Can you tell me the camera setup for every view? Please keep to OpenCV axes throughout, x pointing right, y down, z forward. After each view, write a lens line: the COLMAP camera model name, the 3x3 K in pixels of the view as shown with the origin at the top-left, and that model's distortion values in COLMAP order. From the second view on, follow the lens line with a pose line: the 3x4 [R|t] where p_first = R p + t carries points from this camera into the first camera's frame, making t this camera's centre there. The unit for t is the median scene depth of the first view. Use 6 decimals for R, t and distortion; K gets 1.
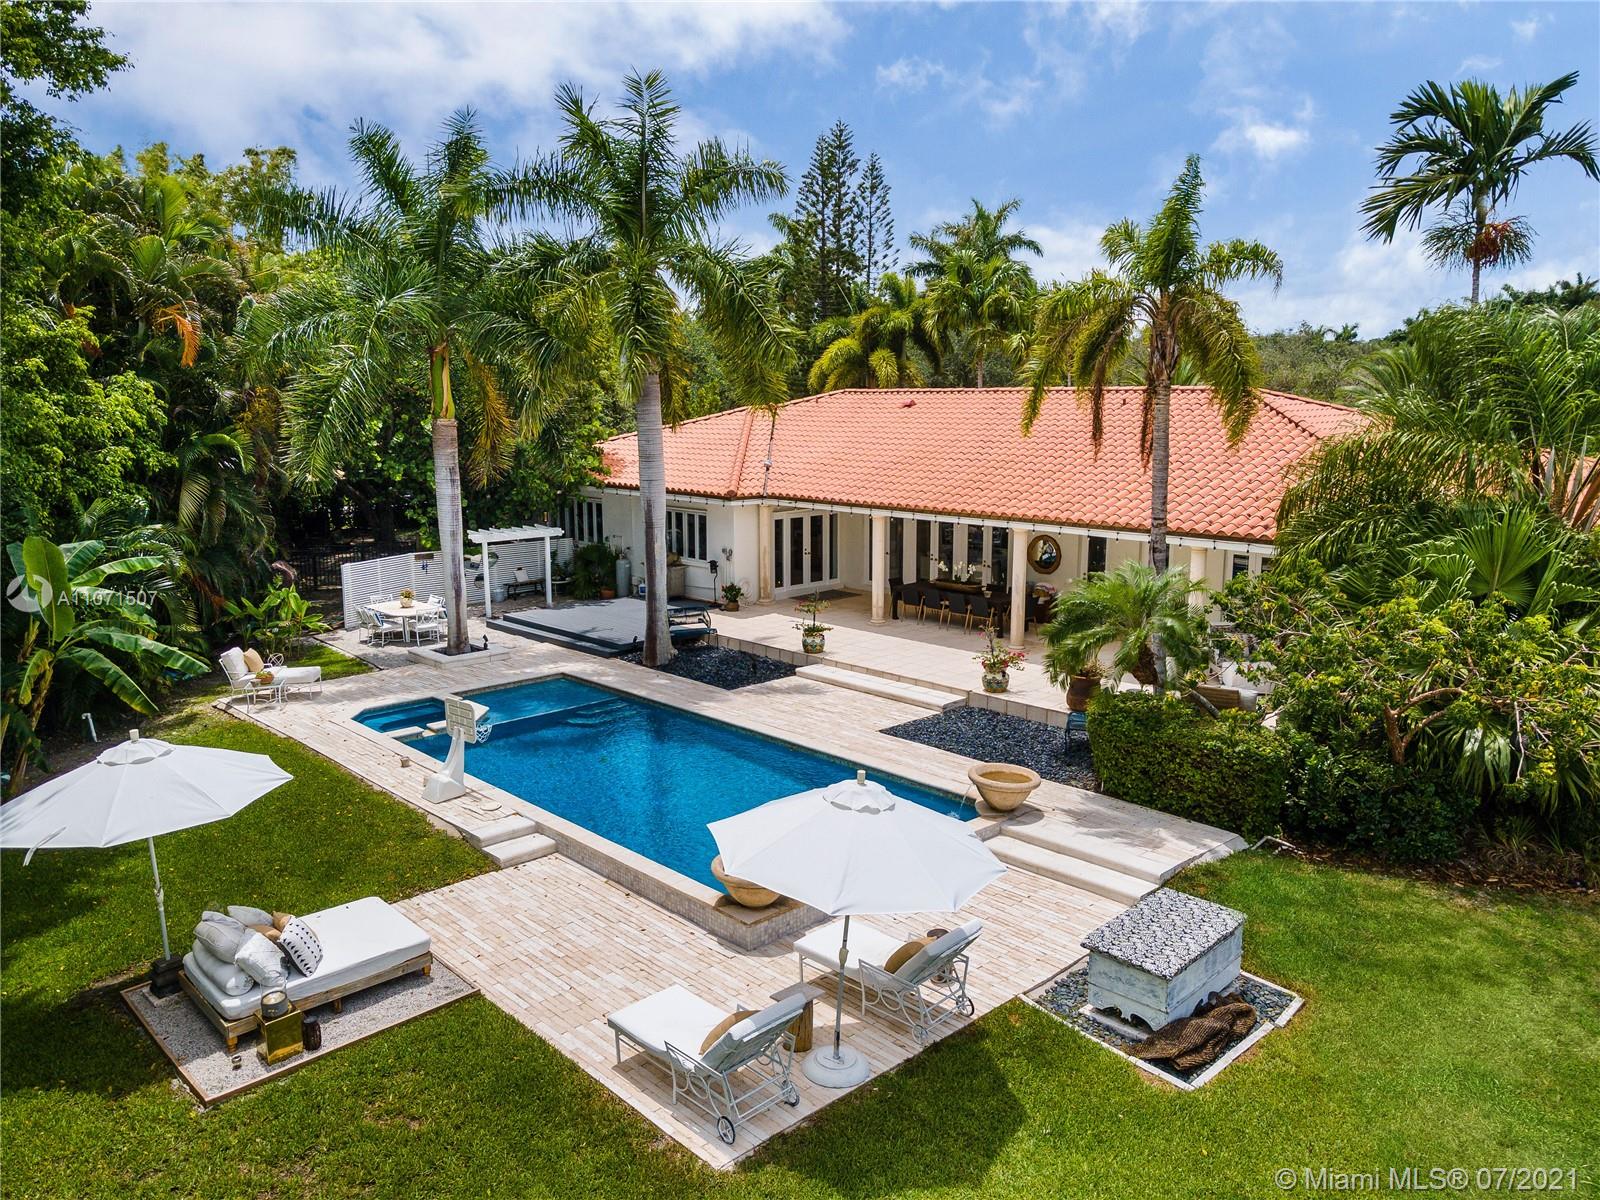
lens RADIAL K [[1123.9, 0, 800.0], [0, 1123.9, 600.0], [0, 0, 1]] dist [0.001193, 0.000881]
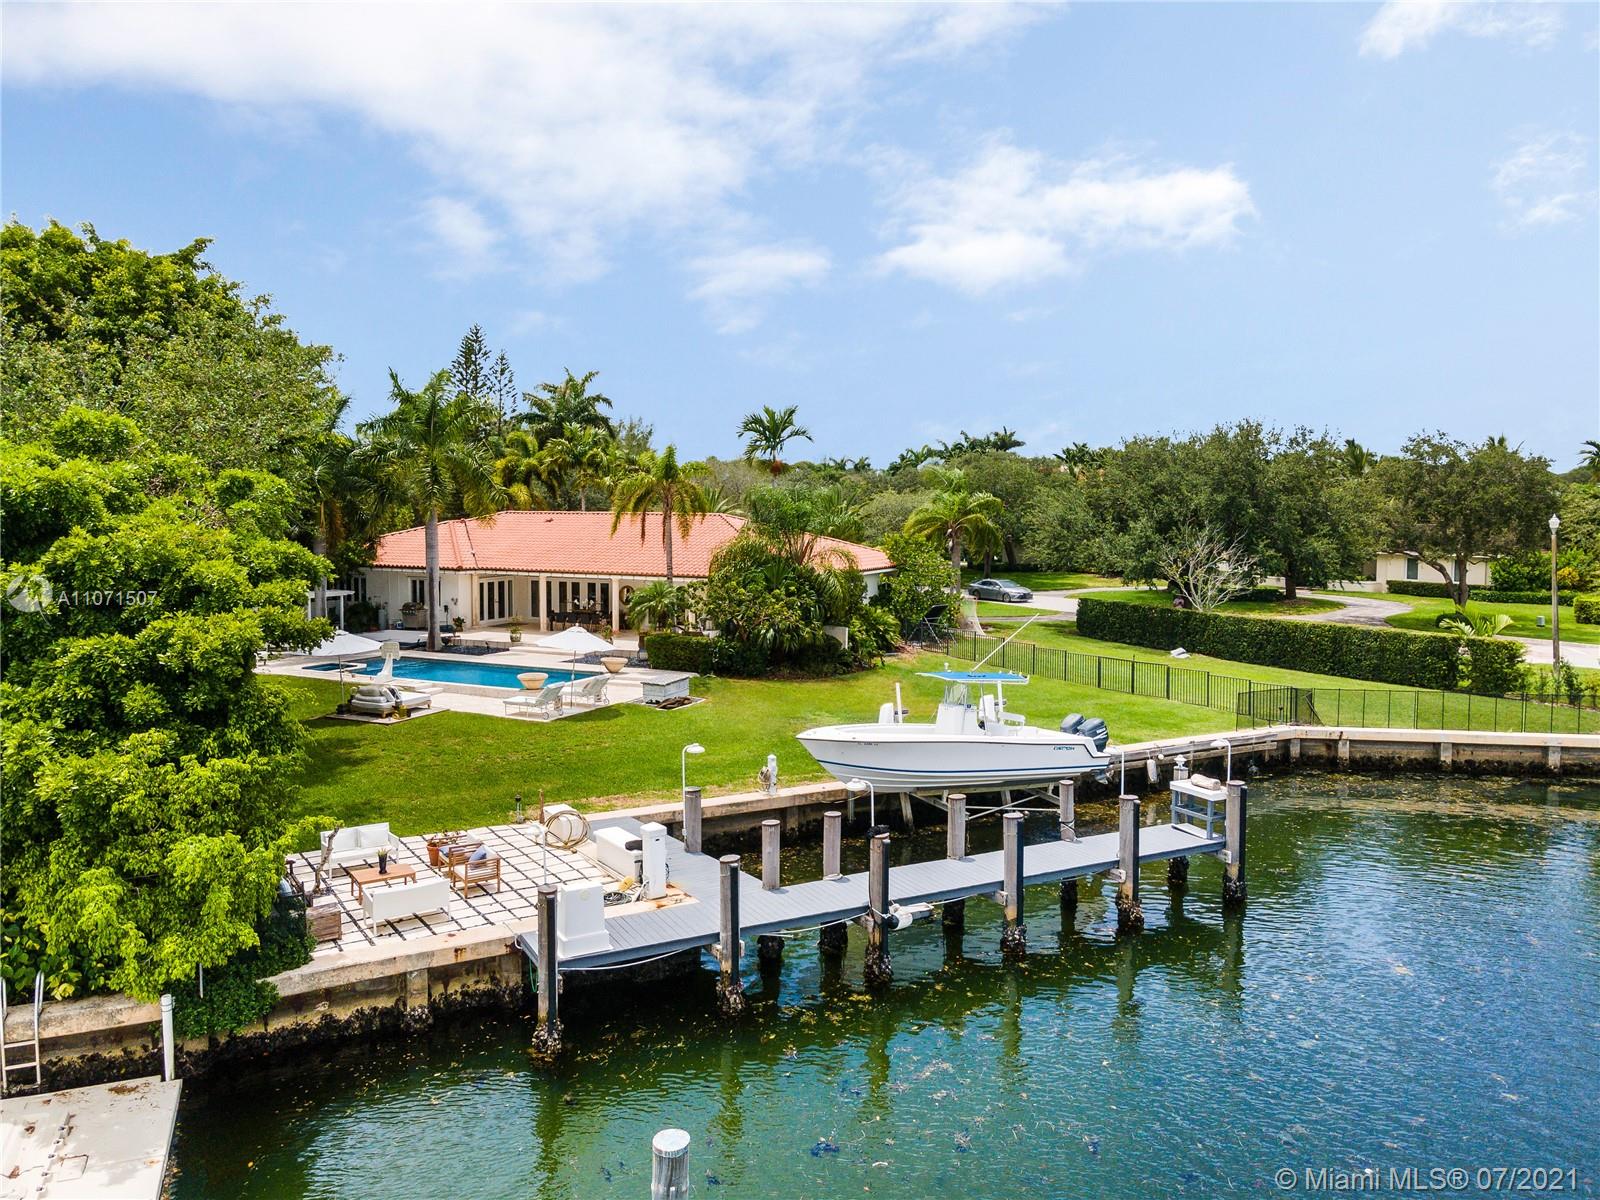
lens RADIAL K [[1123.9, 0, 800.0], [0, 1123.9, 600.0], [0, 0, 1]] dist [0.001193, 0.000881]
pose [[0.935339, -0.022056, 0.353065, -0.190253], [0.056573, 0.994535, -0.087744, 0.152824], [-0.349201, 0.102045, 0.931475, -0.917366]]
